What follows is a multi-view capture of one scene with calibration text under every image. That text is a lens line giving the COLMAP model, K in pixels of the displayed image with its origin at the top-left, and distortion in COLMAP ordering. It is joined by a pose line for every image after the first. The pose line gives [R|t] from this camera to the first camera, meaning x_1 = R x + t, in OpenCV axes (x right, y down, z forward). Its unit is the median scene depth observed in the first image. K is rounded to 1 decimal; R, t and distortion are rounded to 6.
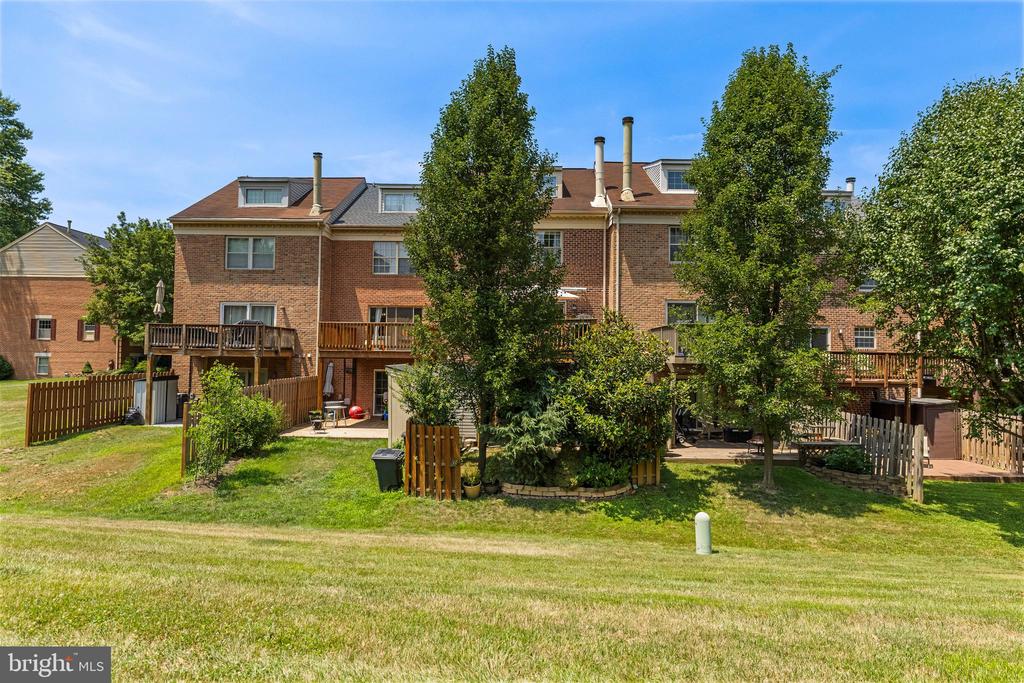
lens RADIAL K [[589.3, 0, 511.9], [0, 589.3, 338.0], [0, 0, 1]] dist [0.006518, -0.002863]
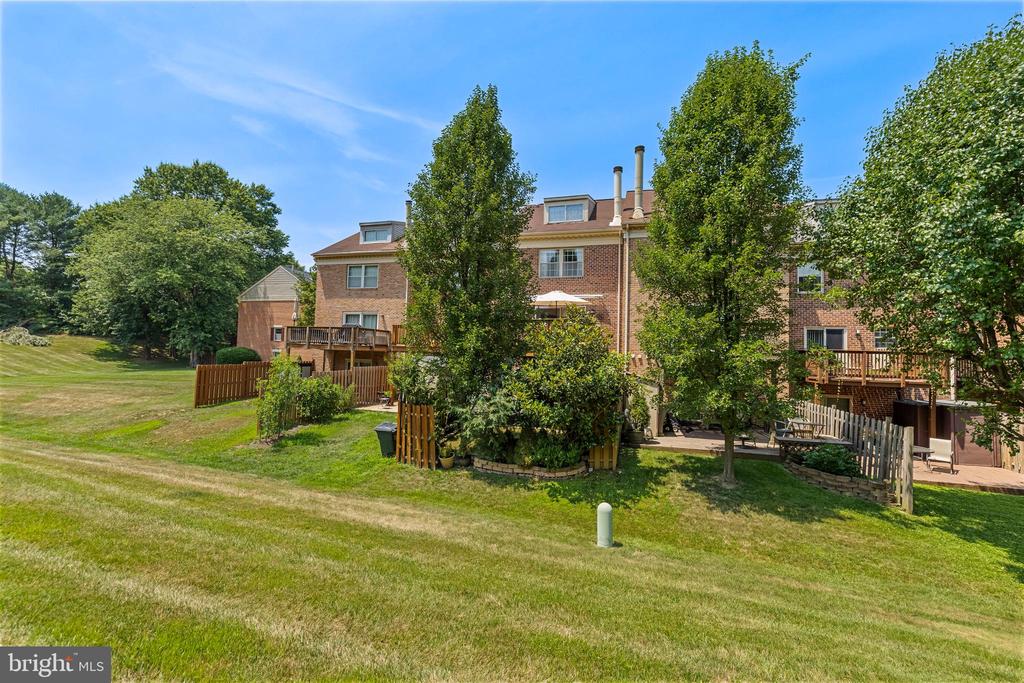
lens RADIAL K [[429.5, 0, 514.4], [0, 429.5, 338.3], [0, 0, 1]] dist [0.001485, 0.000984]
pose [[0.966748, 0.002675, -0.255716, 0.272531], [-0.006790, 0.999861, -0.015211, 0.024928], [0.255640, 0.016442, 0.966632, 0.200995]]
